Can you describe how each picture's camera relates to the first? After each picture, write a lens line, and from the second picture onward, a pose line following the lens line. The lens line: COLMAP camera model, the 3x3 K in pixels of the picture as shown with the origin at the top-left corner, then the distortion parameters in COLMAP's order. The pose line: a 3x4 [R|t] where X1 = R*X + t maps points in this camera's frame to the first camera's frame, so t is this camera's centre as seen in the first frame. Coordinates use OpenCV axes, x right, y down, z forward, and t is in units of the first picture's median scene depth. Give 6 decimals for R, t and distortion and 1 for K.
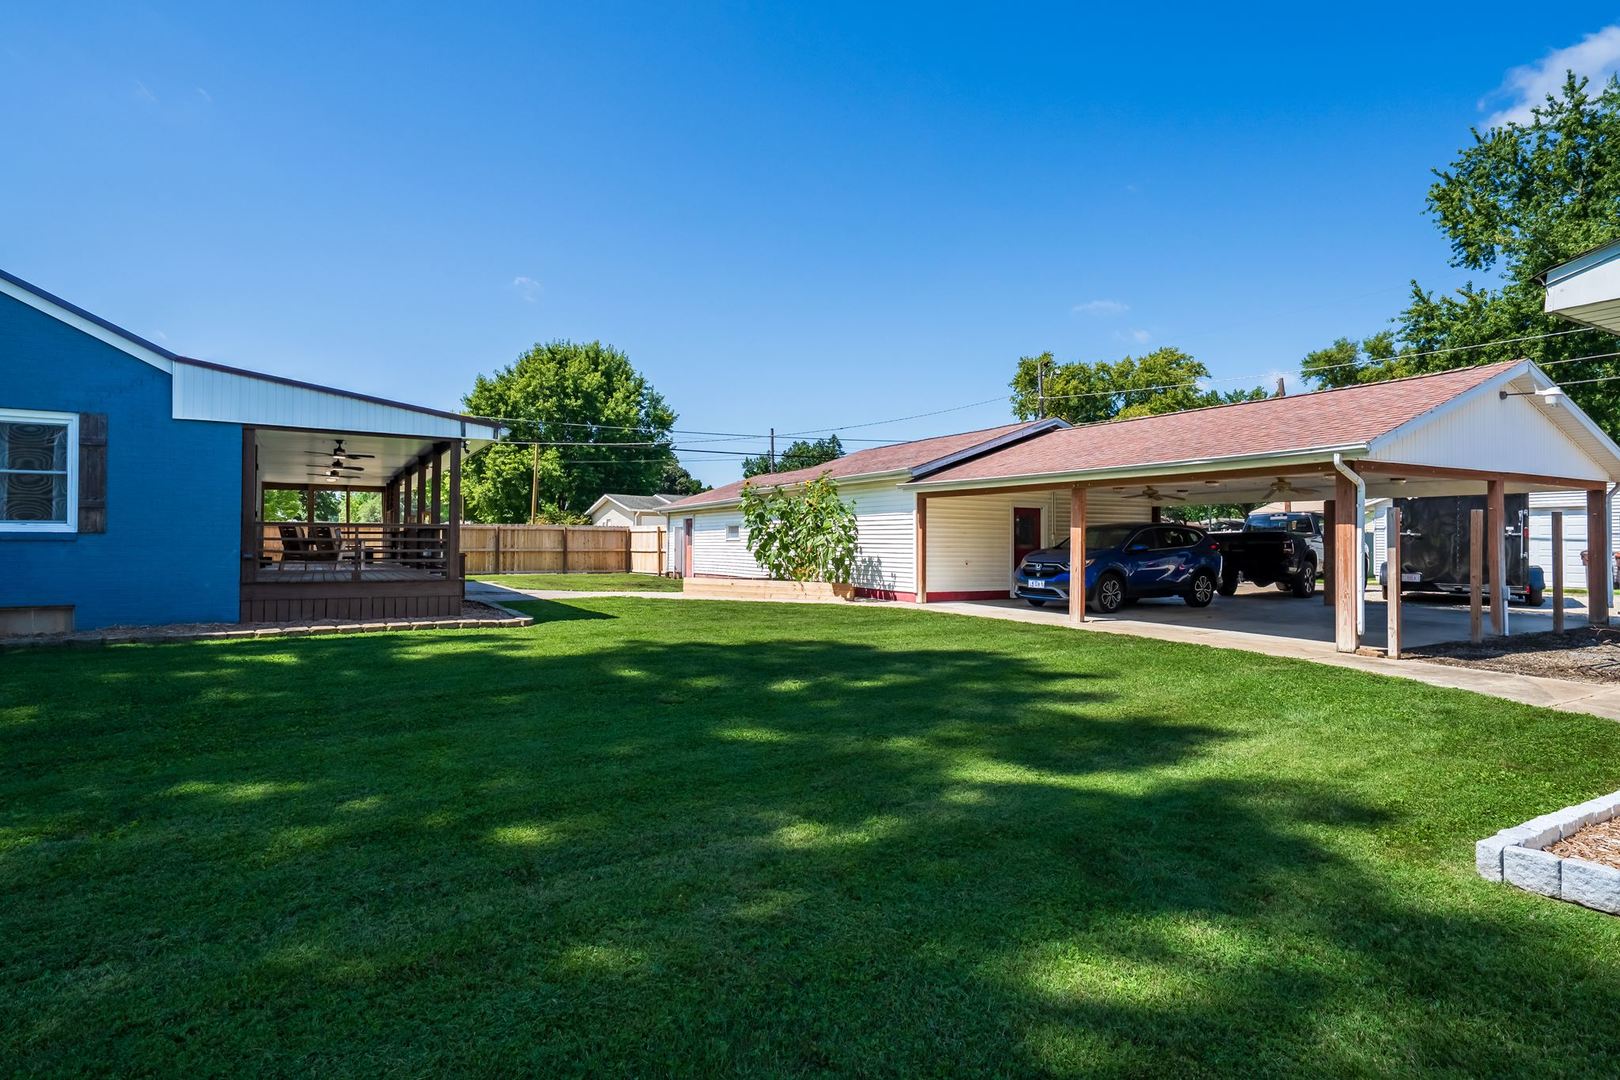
lens RADIAL K [[861.7, 0, 818.7], [0, 861.7, 537.8], [0, 0, 1]] dist [0.001504, 0.003740]
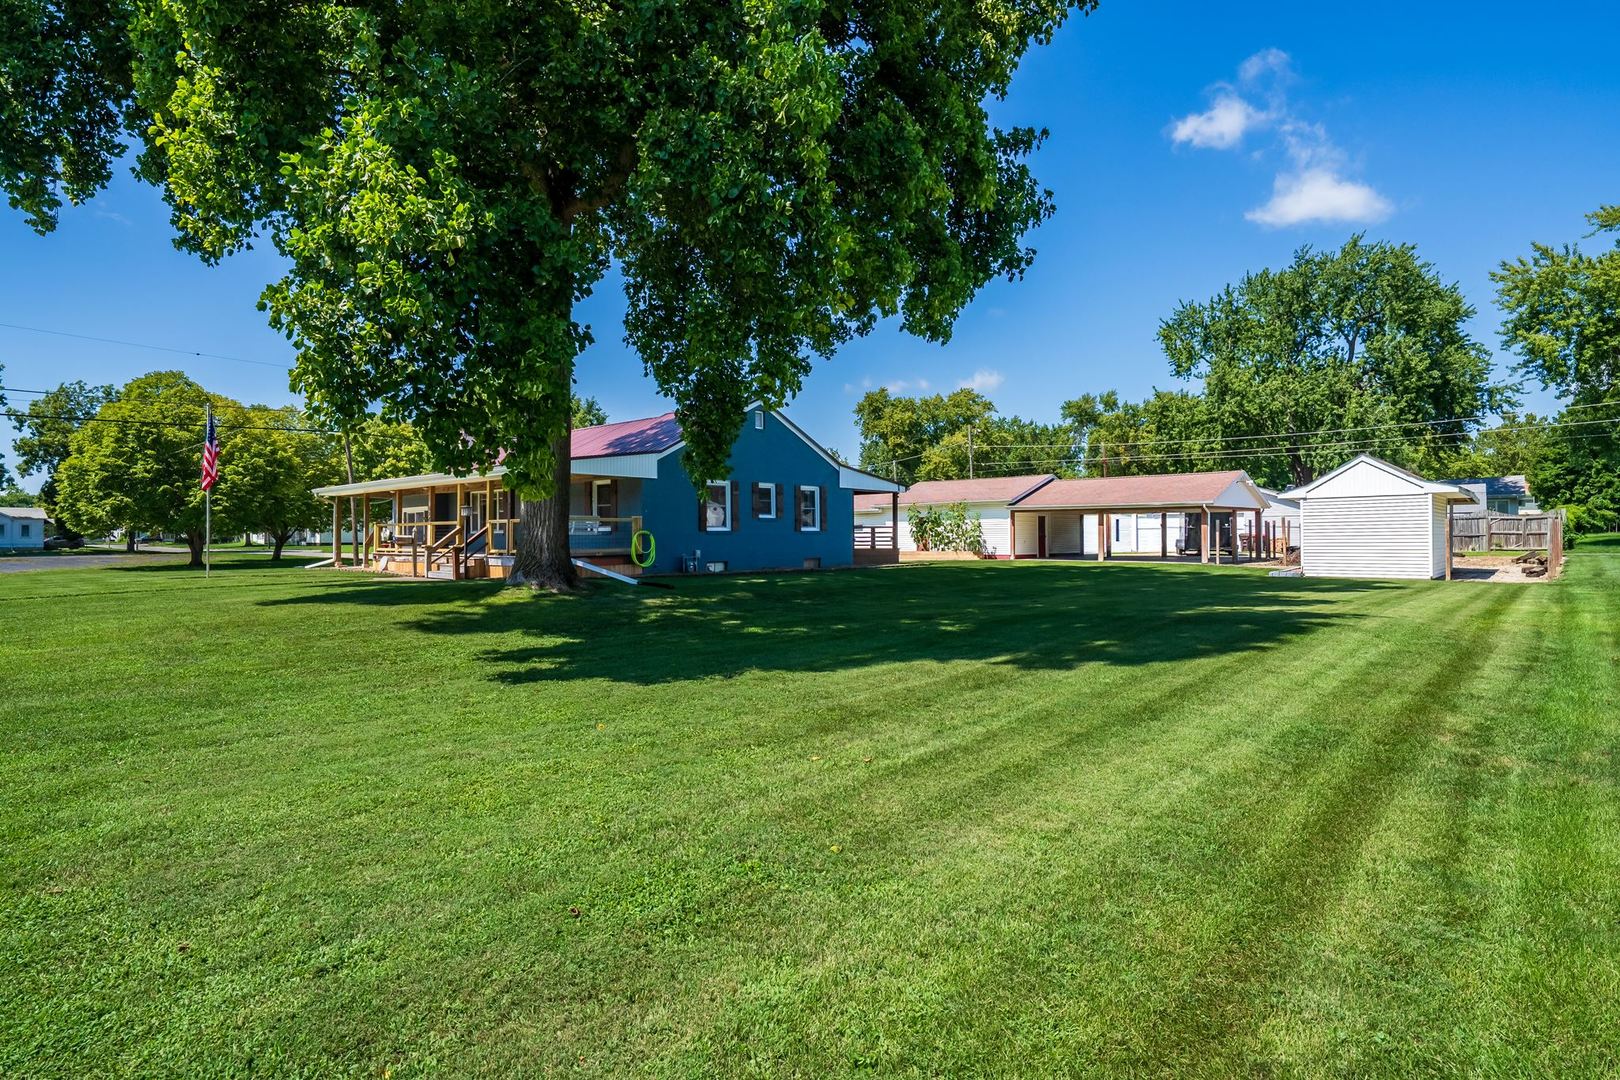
lens RADIAL K [[861.7, 0, 816.8], [0, 861.7, 540.7], [0, 0, 1]] dist [0.001504, 0.003740]
pose [[0.952387, -0.010843, 0.304699, -0.489166], [0.007013, 0.999882, 0.013663, -0.003525], [-0.304811, -0.010876, 0.952351, -0.456789]]
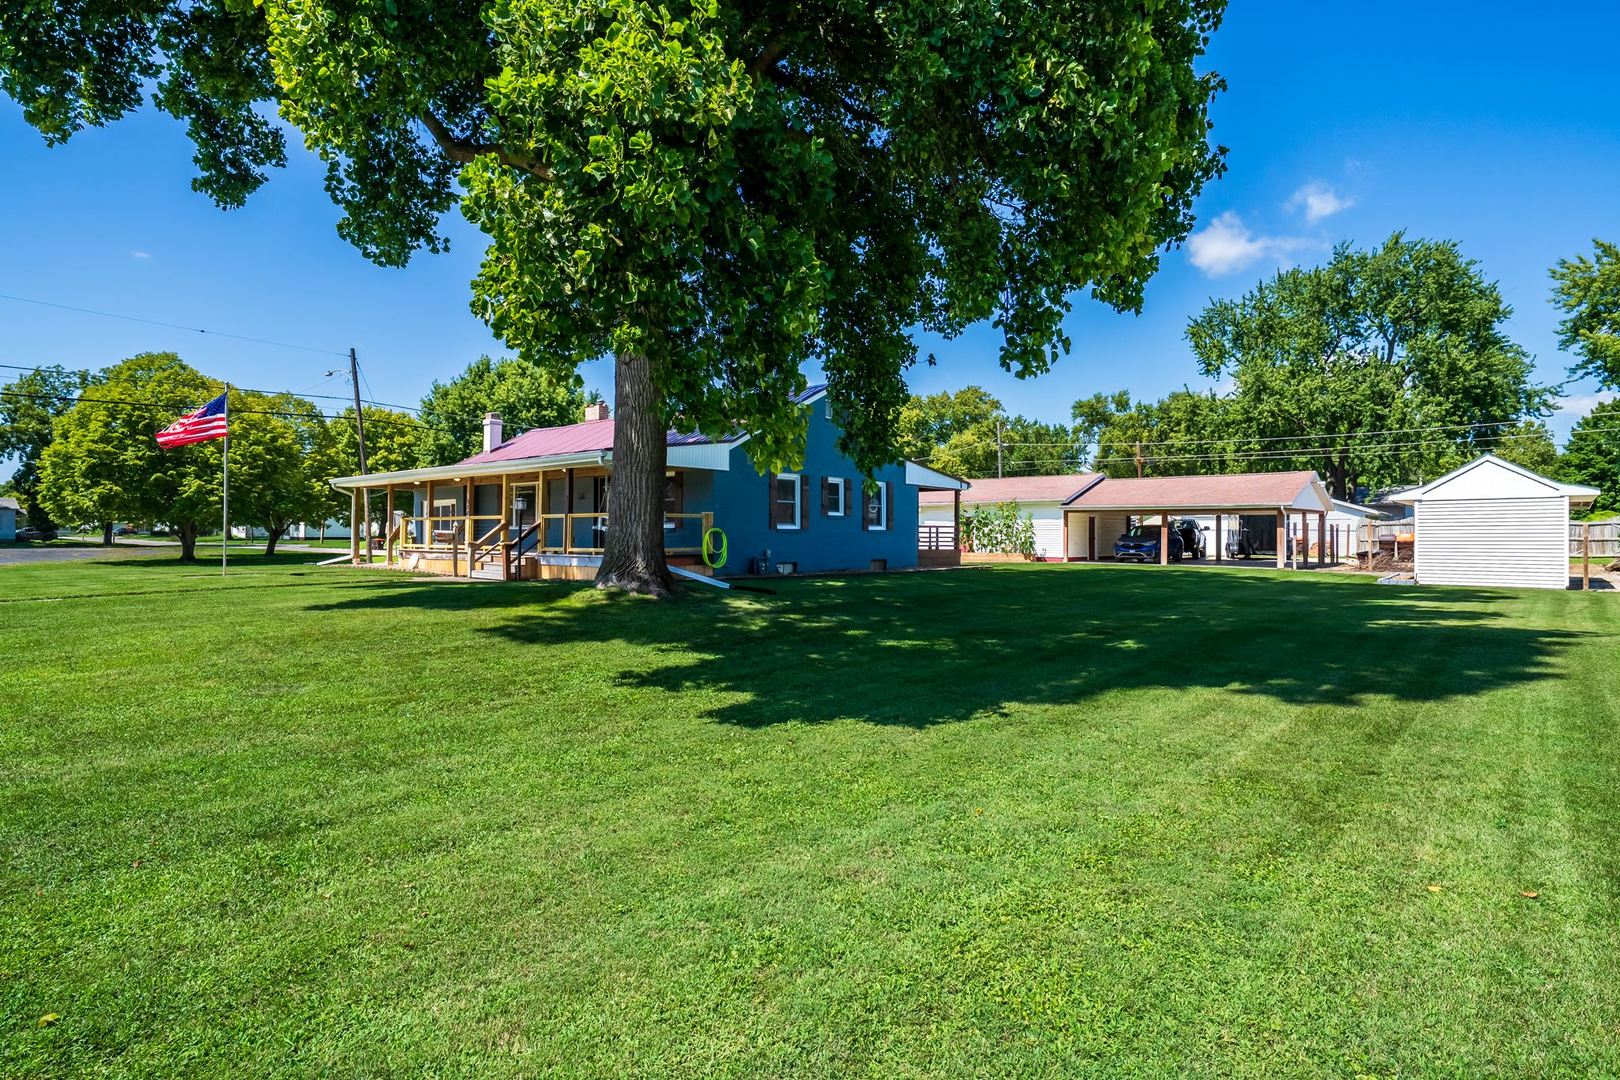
lens RADIAL K [[861.7, 0, 816.0], [0, 861.7, 540.2], [0, 0, 1]] dist [0.001504, 0.003740]
pose [[0.945644, -0.001821, 0.325199, -0.539495], [-0.003001, 0.999893, 0.014323, -0.003326], [-0.325191, -0.014520, 0.945537, -0.379423]]
